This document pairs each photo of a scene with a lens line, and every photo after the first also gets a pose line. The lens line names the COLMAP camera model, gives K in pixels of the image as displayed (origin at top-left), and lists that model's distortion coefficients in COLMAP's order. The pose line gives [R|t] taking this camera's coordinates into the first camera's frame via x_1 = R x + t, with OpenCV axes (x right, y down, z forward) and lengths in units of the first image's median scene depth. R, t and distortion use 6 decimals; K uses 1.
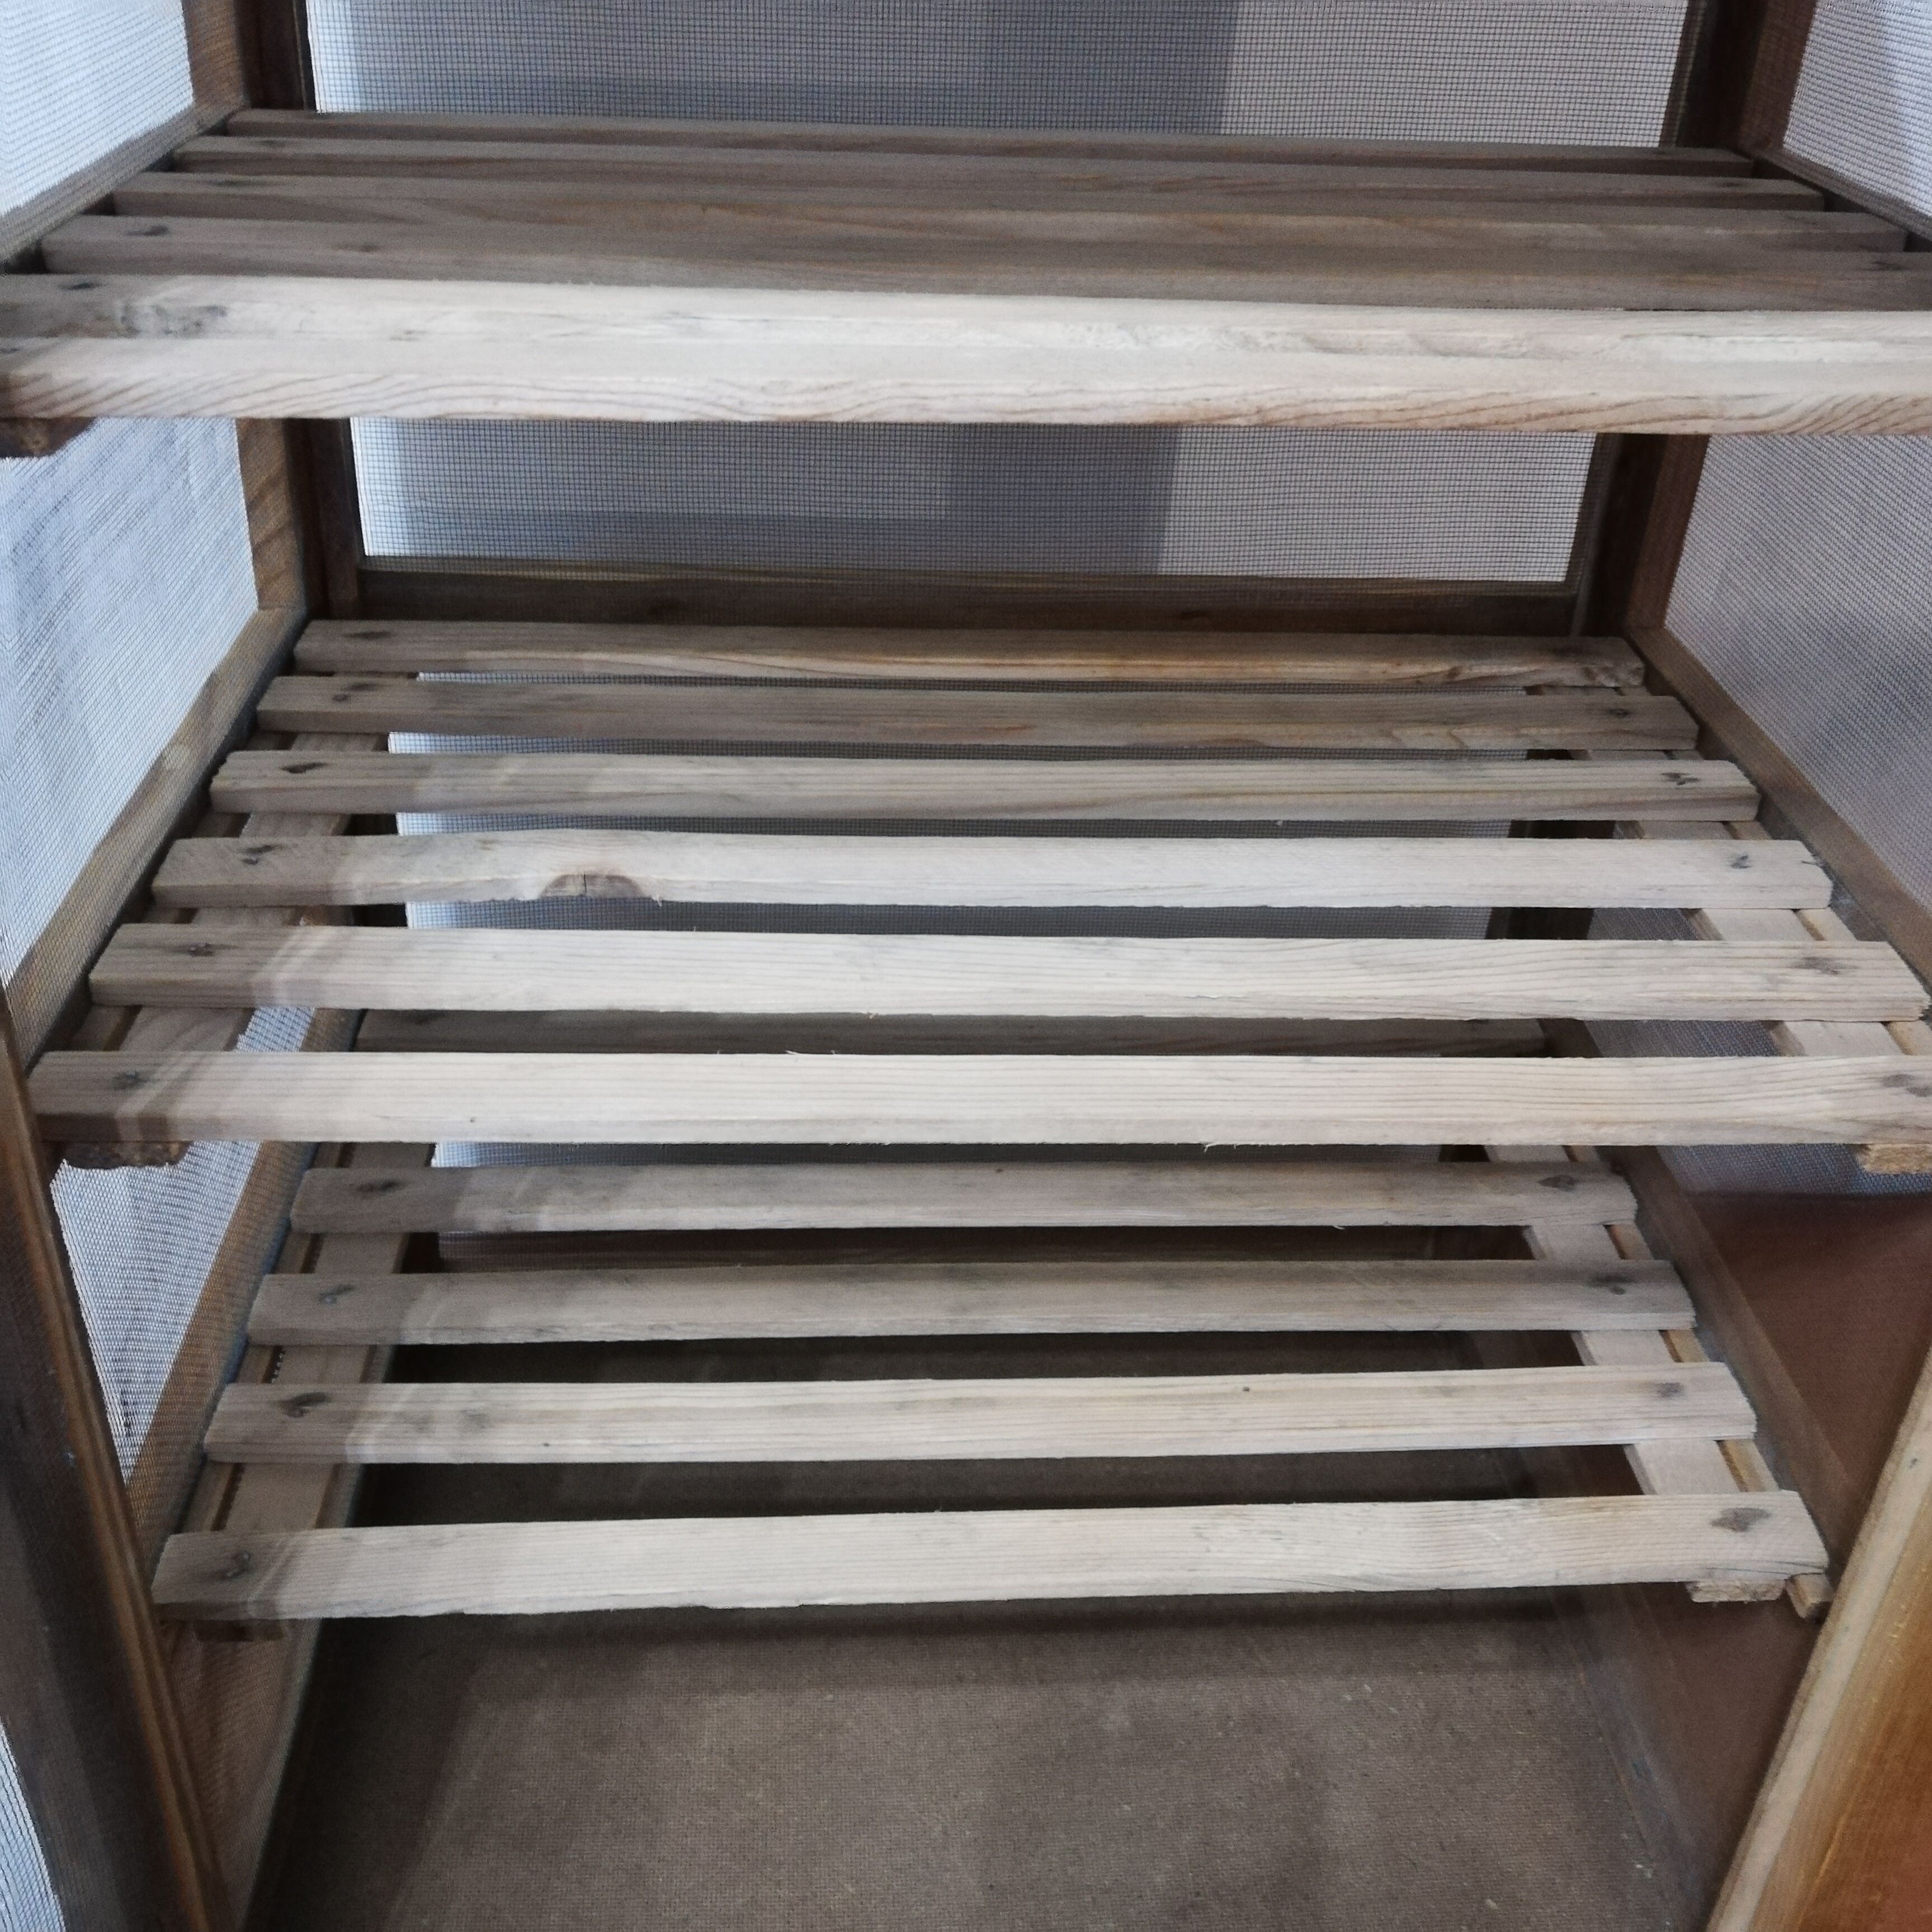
lens RADIAL K [[2038.8, 0, 965.6], [0, 2038.8, 996.5], [0, 0, 1]] dist [-0.037831, 0.000000]
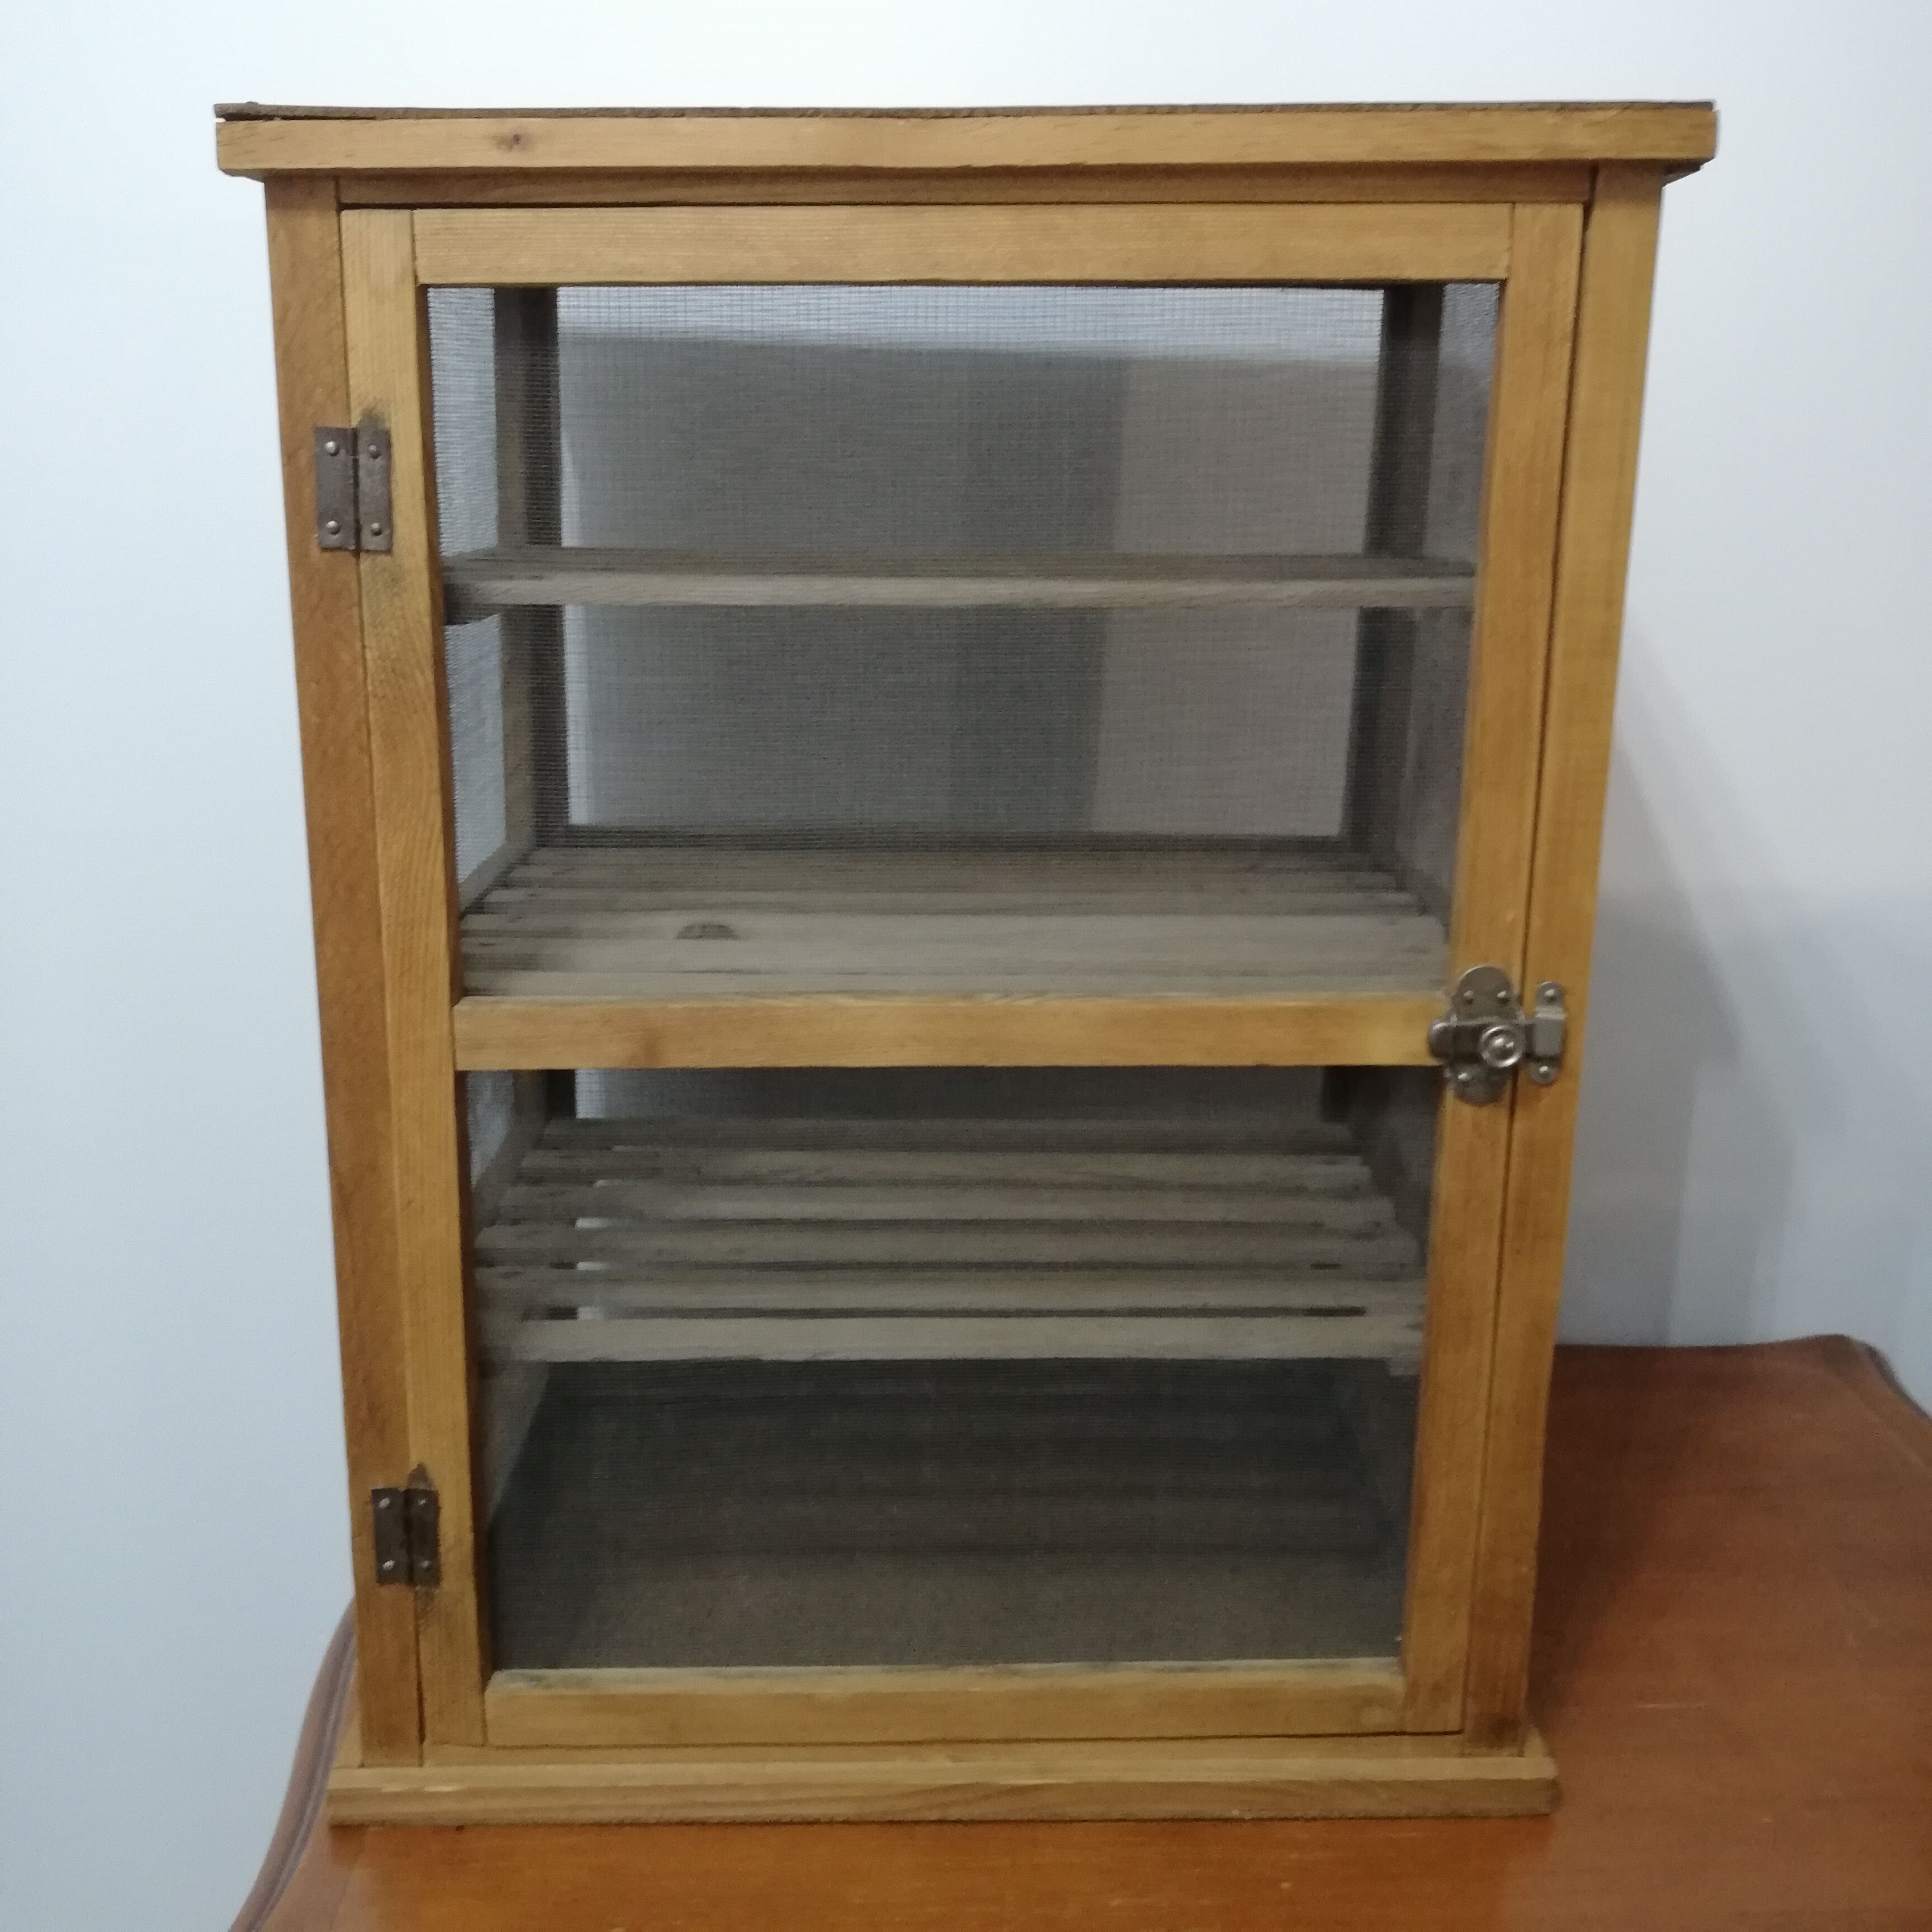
lens RADIAL K [[2038.8, 0, 970.4], [0, 2038.8, 953.3], [0, 0, 1]] dist [-0.037831, 0.000000]
pose [[0.998762, -0.011811, -0.048322, 0.110917], [-0.003751, 0.950754, -0.309925, 0.451821], [0.049602, 0.309722, 0.949532, -0.563682]]
